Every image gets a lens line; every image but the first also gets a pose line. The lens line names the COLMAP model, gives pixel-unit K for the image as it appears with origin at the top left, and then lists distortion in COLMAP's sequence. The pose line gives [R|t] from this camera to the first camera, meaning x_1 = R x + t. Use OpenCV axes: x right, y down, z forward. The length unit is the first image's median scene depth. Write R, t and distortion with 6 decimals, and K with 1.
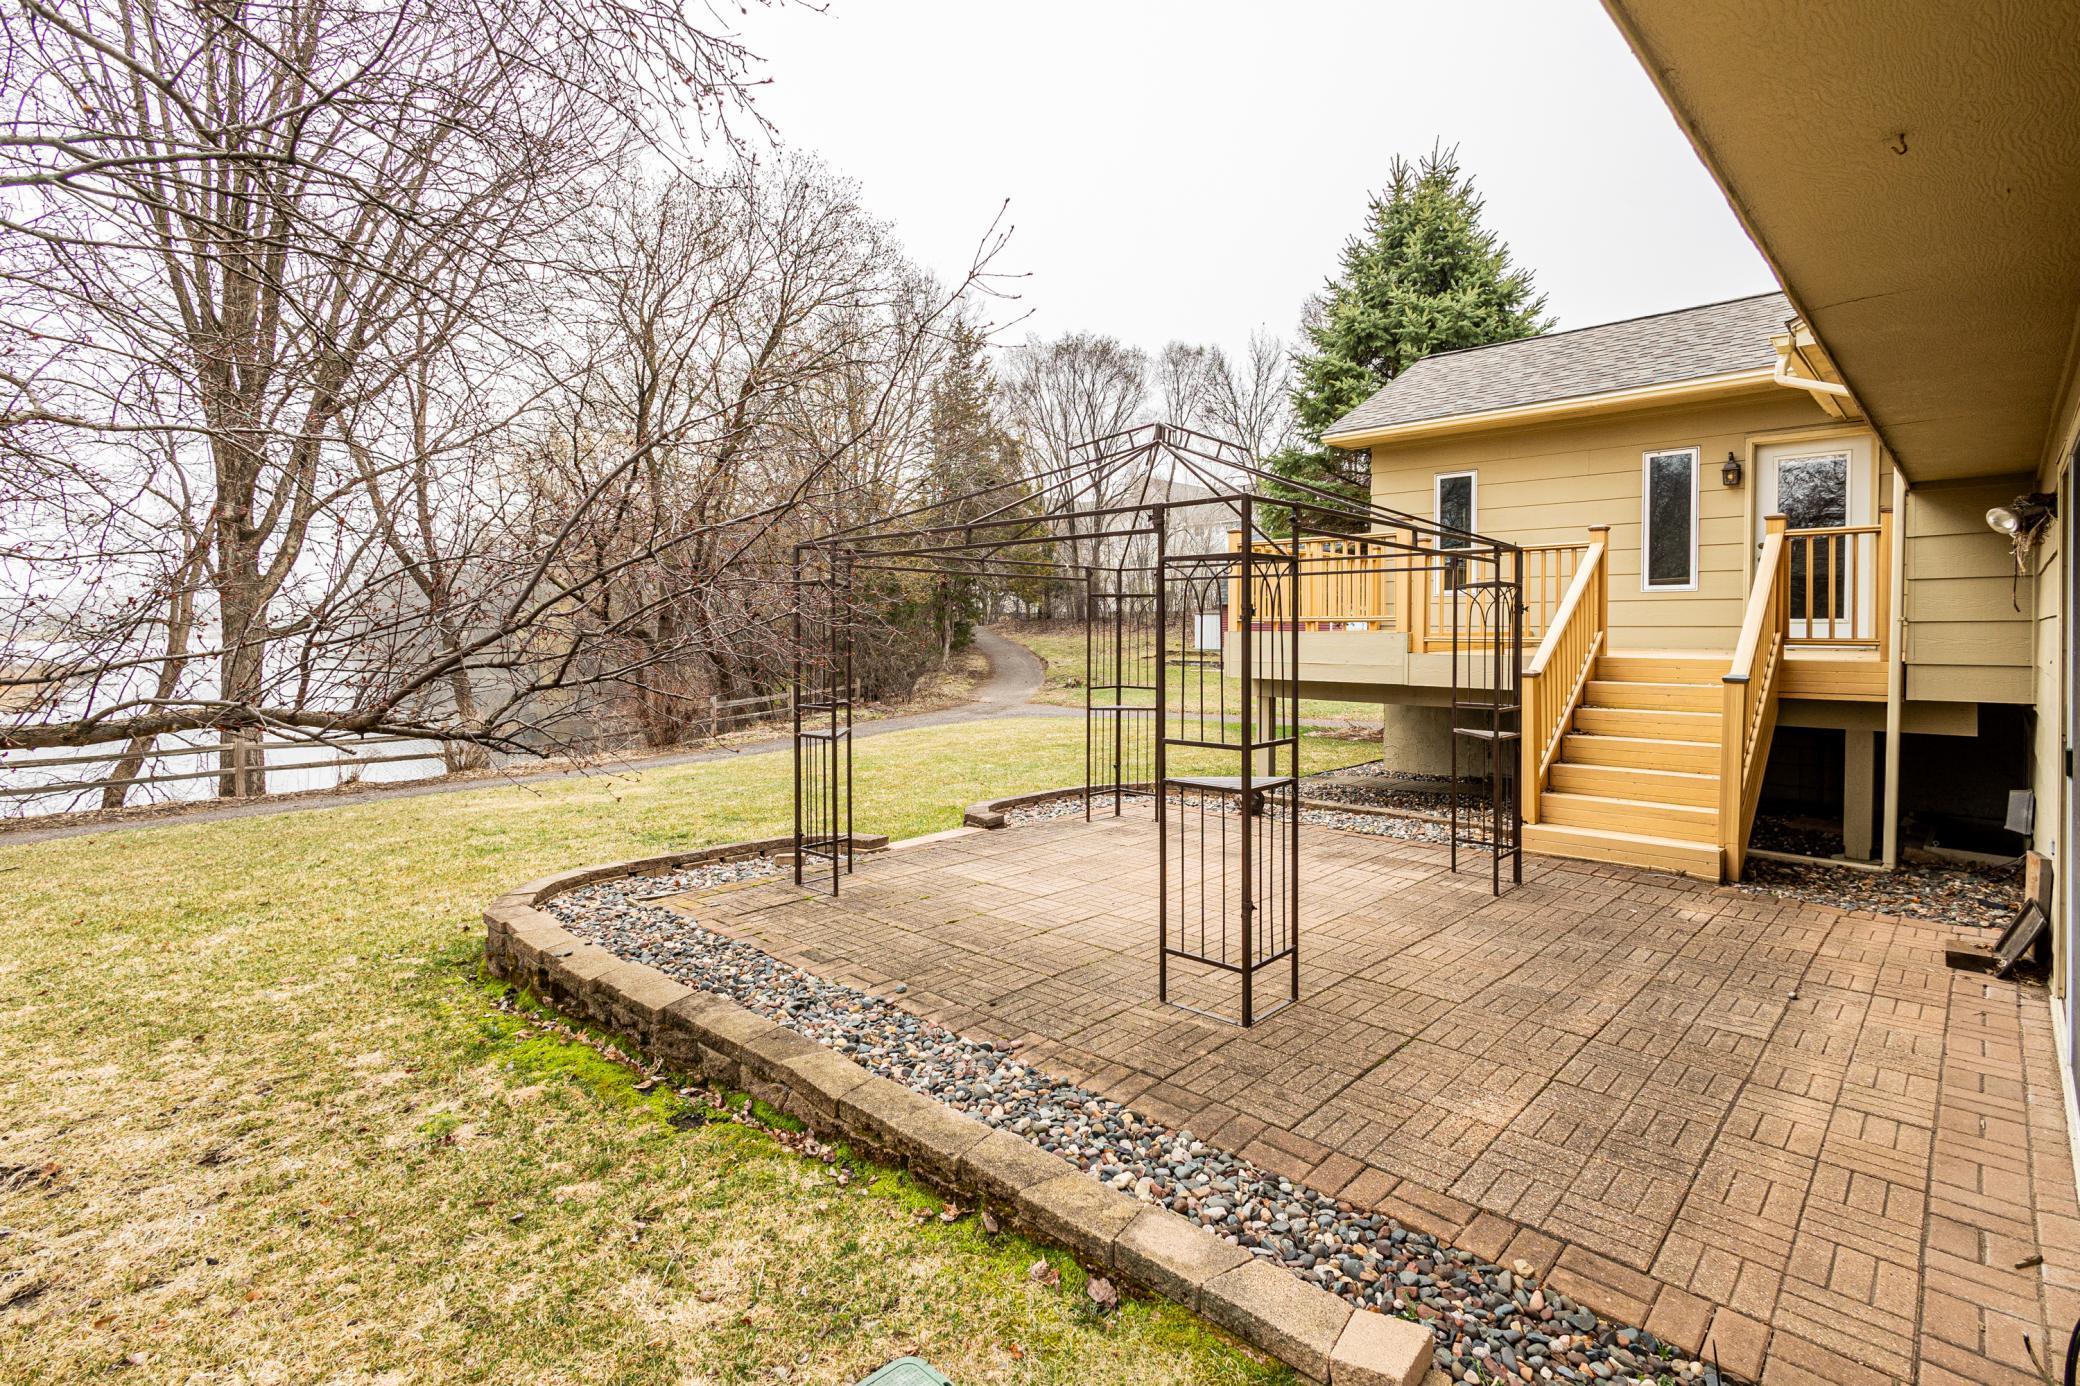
lens RADIAL K [[978.5, 0, 1041.6], [0, 978.5, 630.4], [0, 0, 1]] dist [-0.054732, 0.000022]
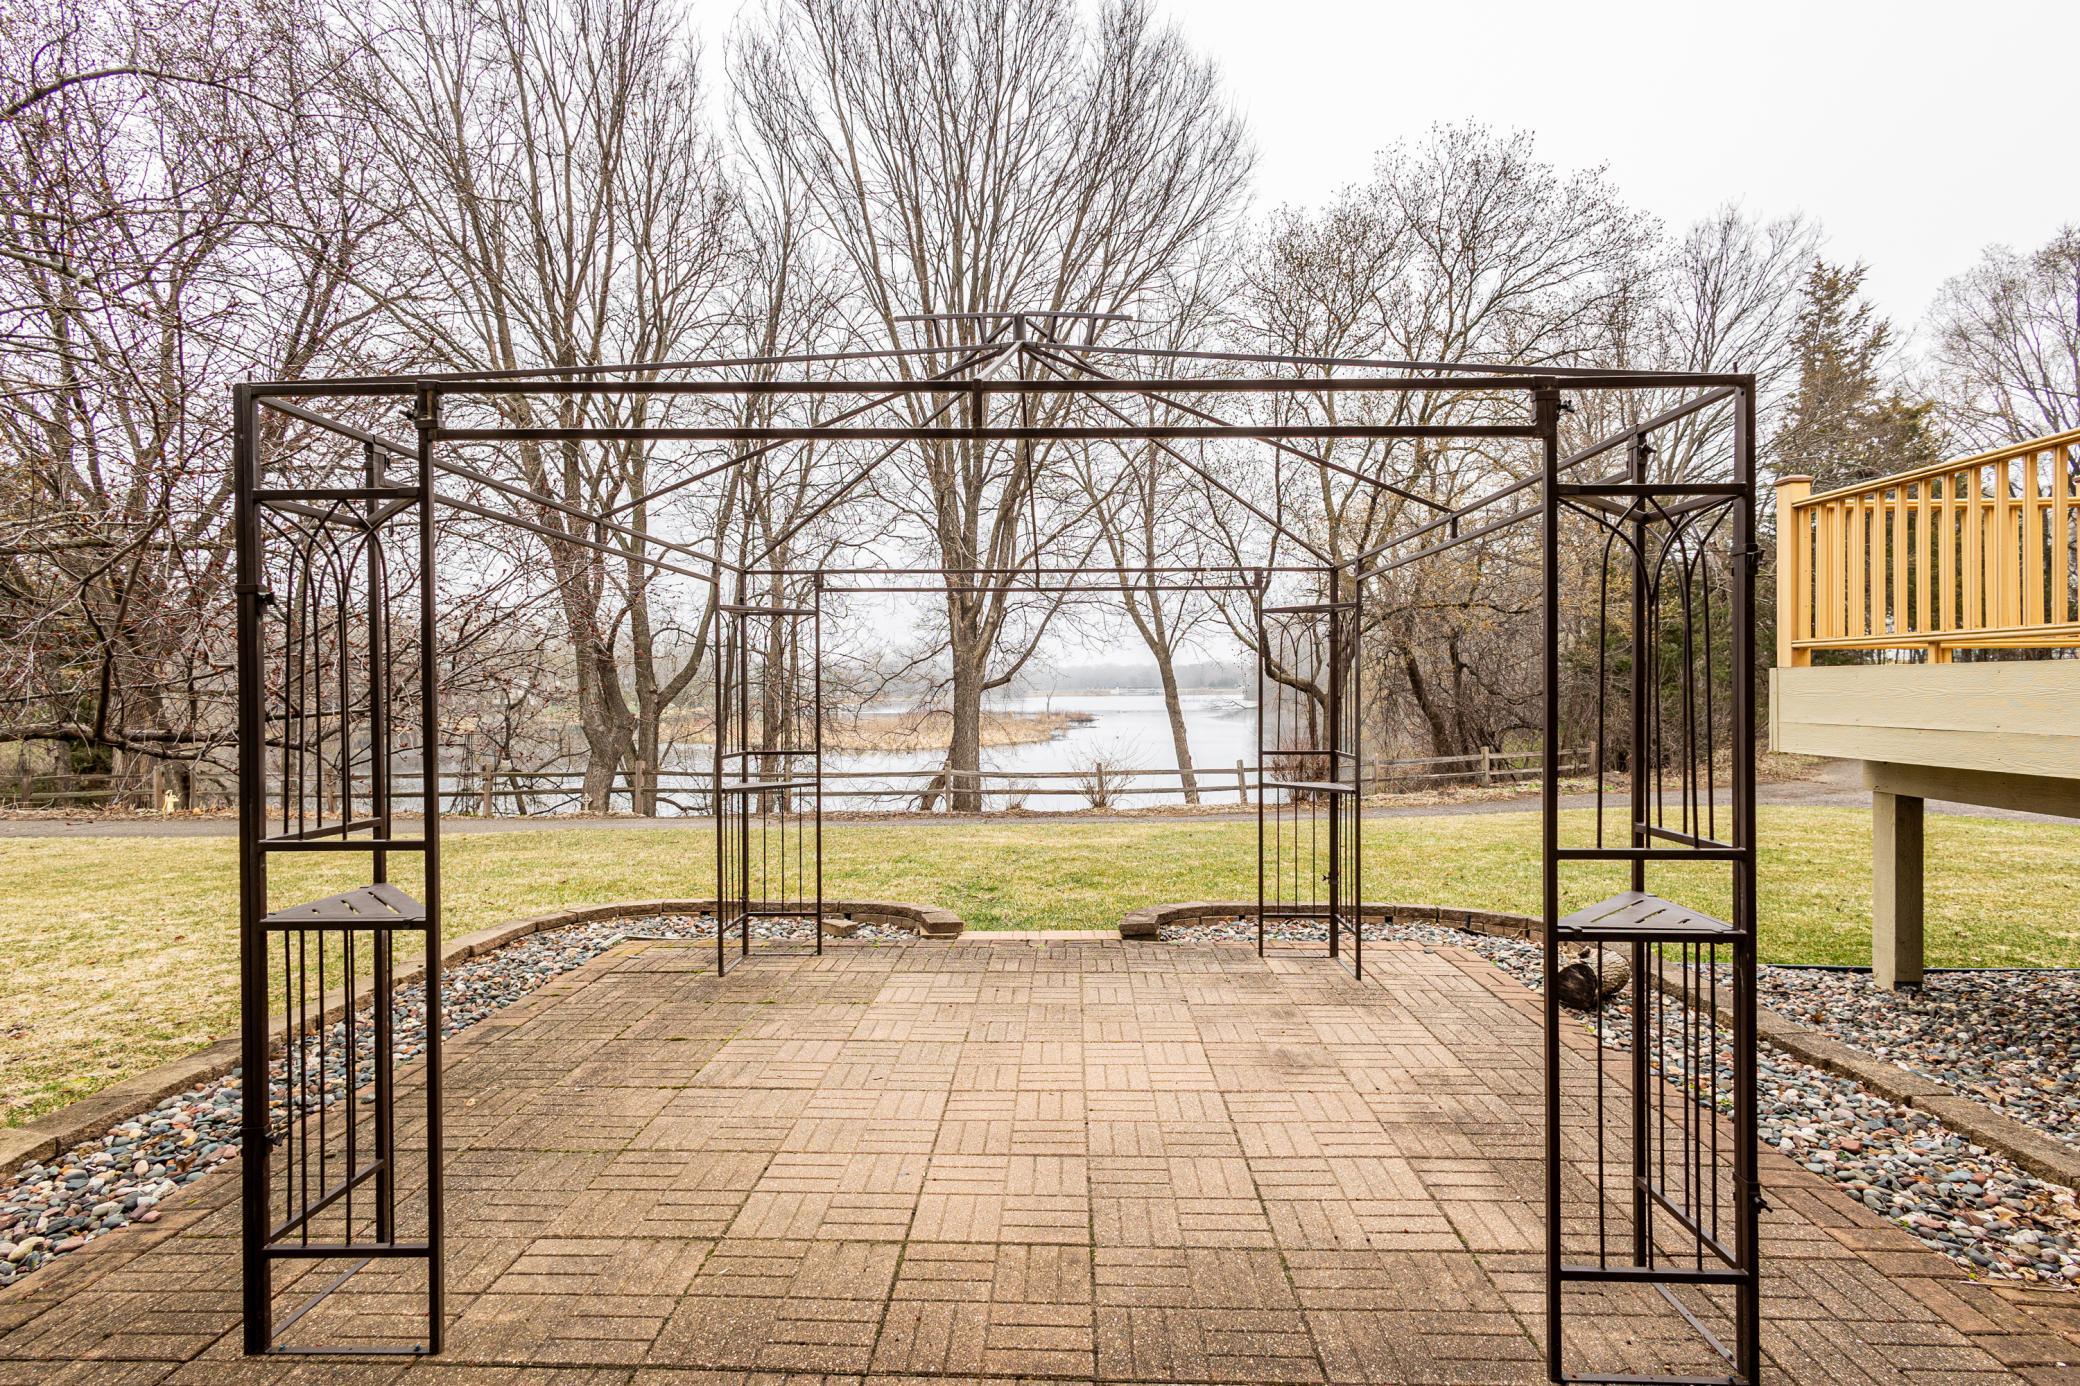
lens RADIAL K [[965.7, 0, 1047.3], [0, 965.7, 691.5], [0, 0, 1]] dist [0.004229, 0.000258]
pose [[0.673243, 0.002249, -0.739418, 0.203049], [0.004075, 0.999969, 0.006752, 0.003727], [0.739410, -0.007559, 0.673213, 0.204966]]
